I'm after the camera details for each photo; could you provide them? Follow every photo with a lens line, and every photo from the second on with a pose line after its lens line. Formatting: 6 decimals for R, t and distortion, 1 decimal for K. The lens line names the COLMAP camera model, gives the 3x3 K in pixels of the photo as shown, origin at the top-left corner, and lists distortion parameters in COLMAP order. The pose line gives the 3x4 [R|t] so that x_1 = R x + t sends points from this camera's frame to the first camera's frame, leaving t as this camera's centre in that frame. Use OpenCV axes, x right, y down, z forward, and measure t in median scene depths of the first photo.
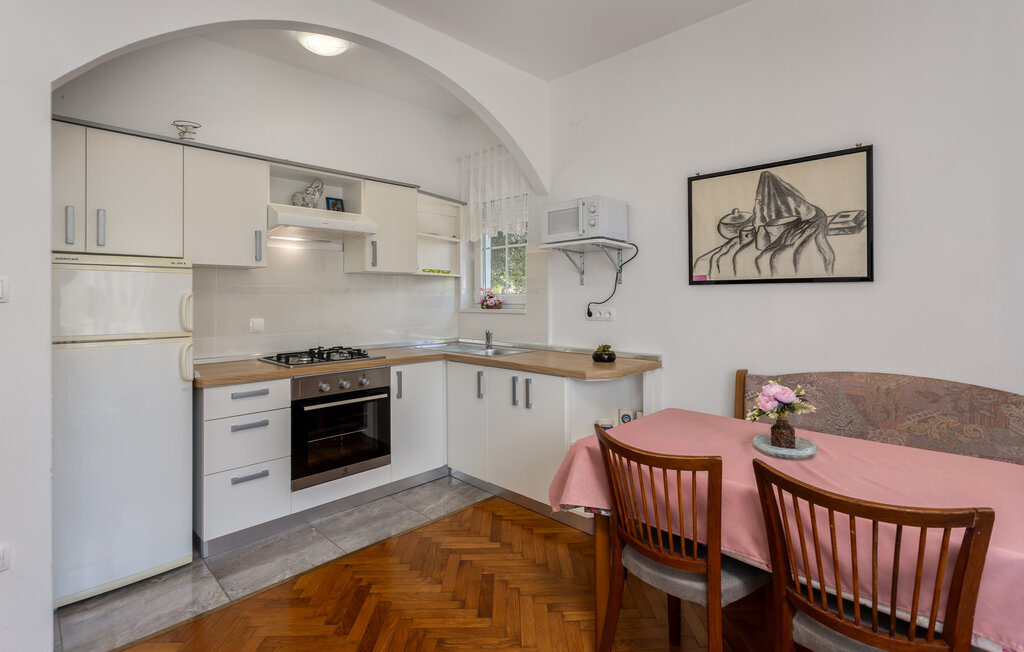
lens RADIAL K [[489.8, 0, 513.8], [0, 489.8, 295.3], [0, 0, 1]] dist [-0.001686, -0.000210]
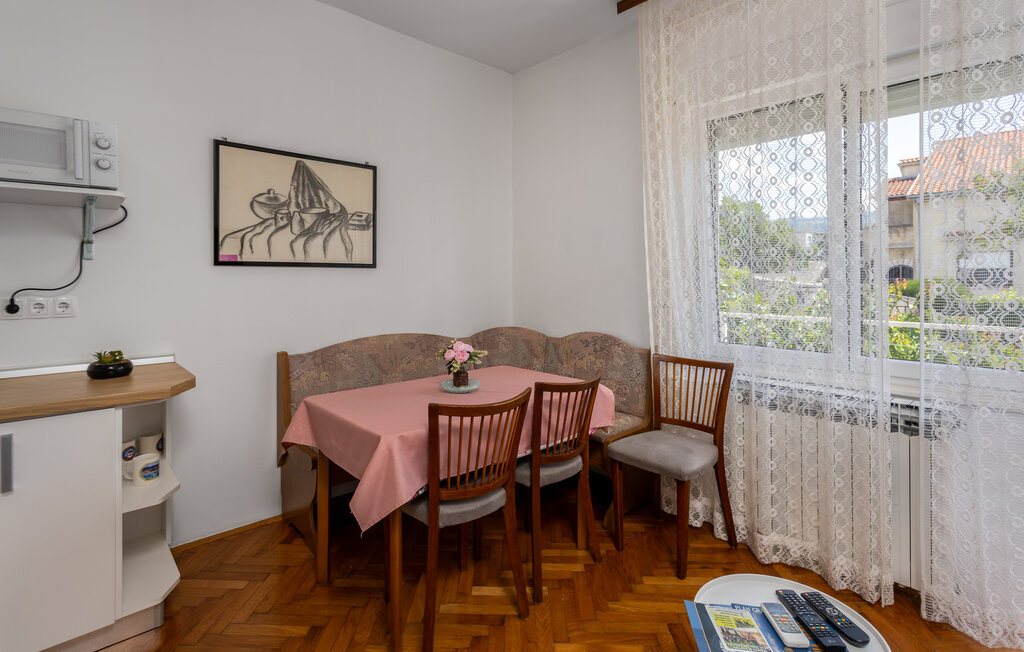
lens RADIAL K [[491.6, 0, 515.2], [0, 491.6, 276.4], [0, 0, 1]] dist [-0.000172, 0.000196]
pose [[0.047920, 0.007966, 0.998819, -0.463192], [-0.000256, 0.999968, -0.007963, 0.004695], [-0.998851, 0.000125, 0.047921, 0.428296]]
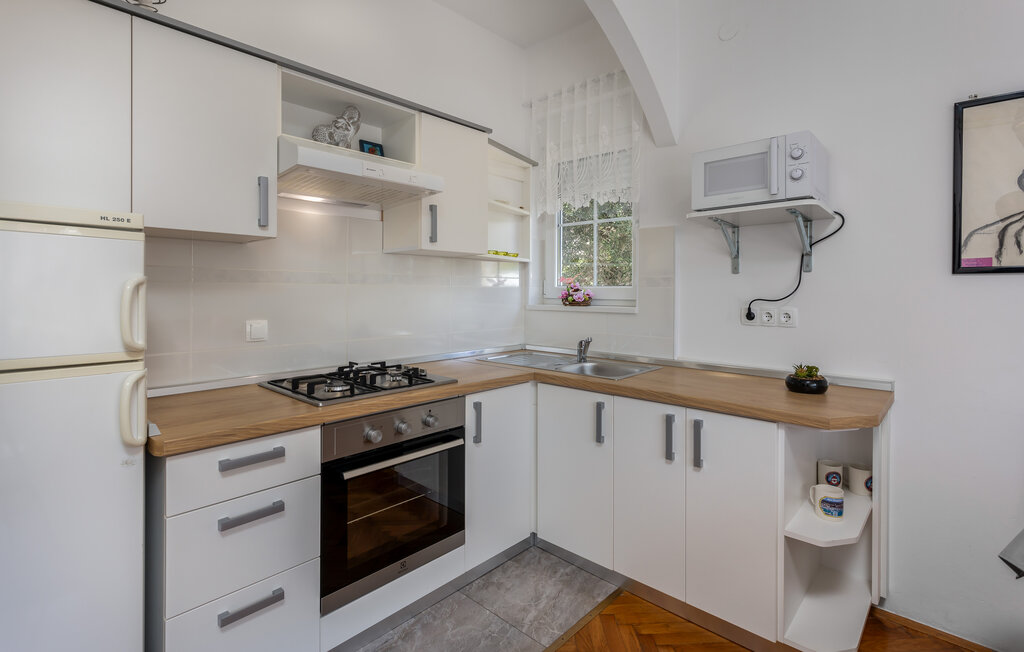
lens RADIAL K [[489.7, 0, 514.6], [0, 489.7, 293.5], [0, 0, 1]] dist [0.001666, 0.000695]
pose [[0.999441, 0.008245, 0.032409, -0.225713], [-0.008596, 0.999906, 0.010710, 0.002506], [-0.032318, -0.010982, 0.999417, 0.376576]]
